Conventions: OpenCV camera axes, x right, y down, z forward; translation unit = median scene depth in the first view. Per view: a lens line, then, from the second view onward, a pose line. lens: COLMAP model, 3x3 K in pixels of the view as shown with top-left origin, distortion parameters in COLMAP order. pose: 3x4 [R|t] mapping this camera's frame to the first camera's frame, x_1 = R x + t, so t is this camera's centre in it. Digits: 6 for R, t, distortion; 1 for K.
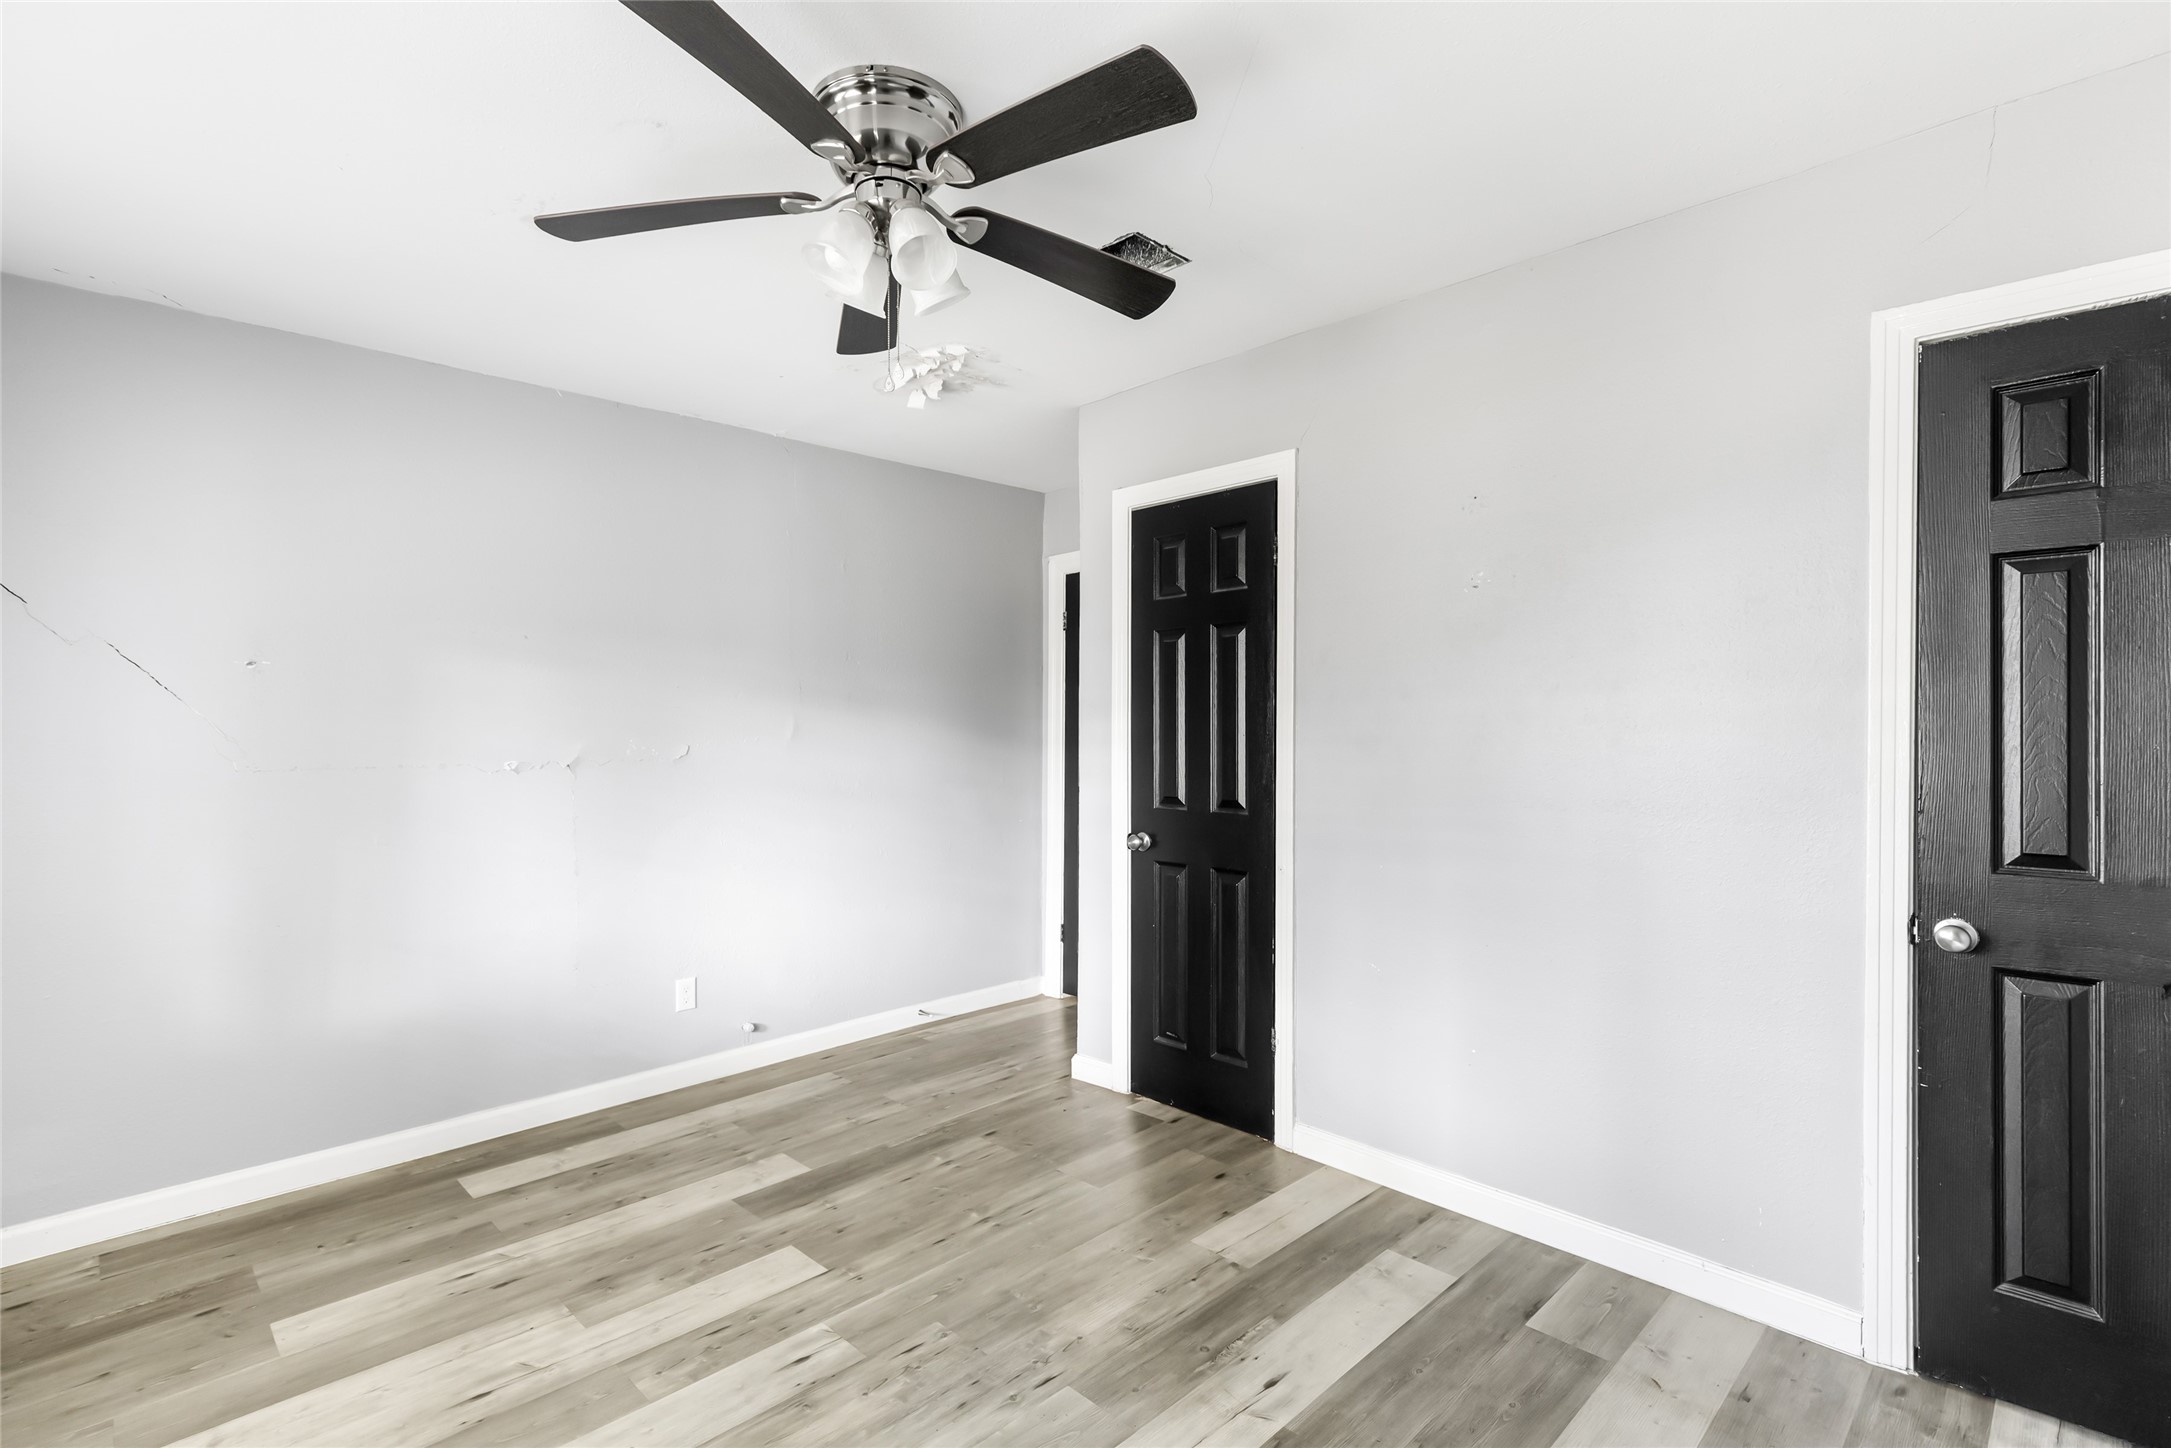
lens RADIAL K [[1004.0, 0, 1093.9], [0, 1004.0, 741.3], [0, 0, 1]] dist [0.005804, 0.000310]
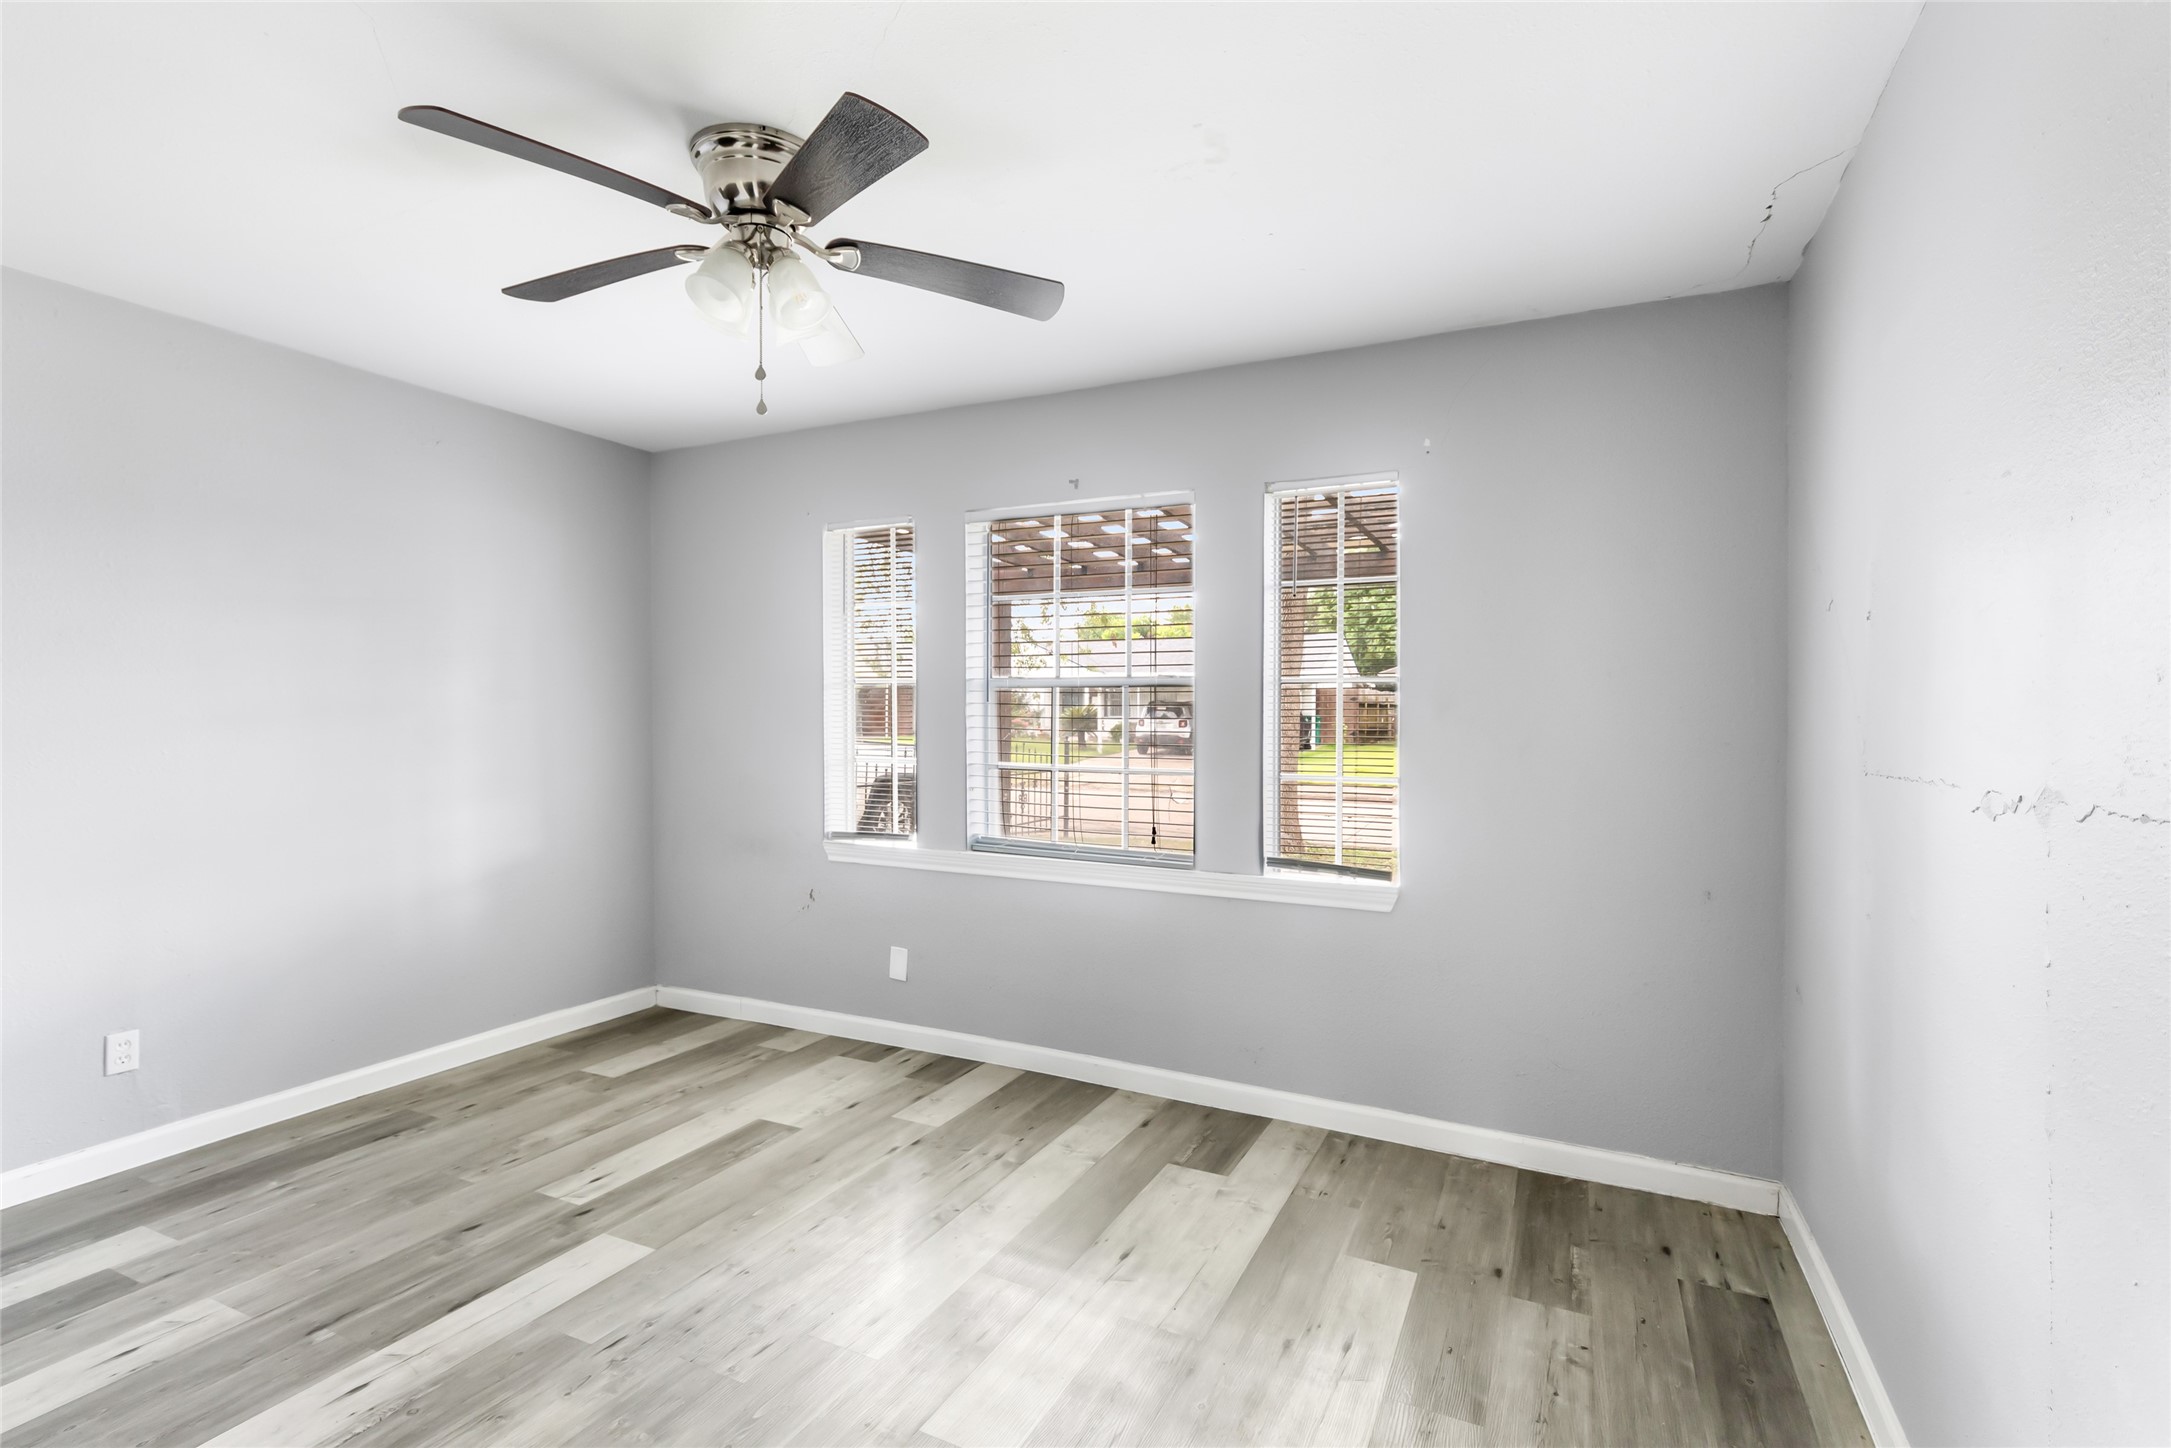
lens RADIAL K [[1004.0, 0, 1087.1], [0, 1004.0, 722.6], [0, 0, 1]] dist [0.005804, 0.000310]
pose [[-0.944552, 0.004595, -0.328330, -0.157683], [0.000599, 0.999925, 0.012273, -0.011089], [0.328361, 0.011396, -0.944483, 1.985834]]
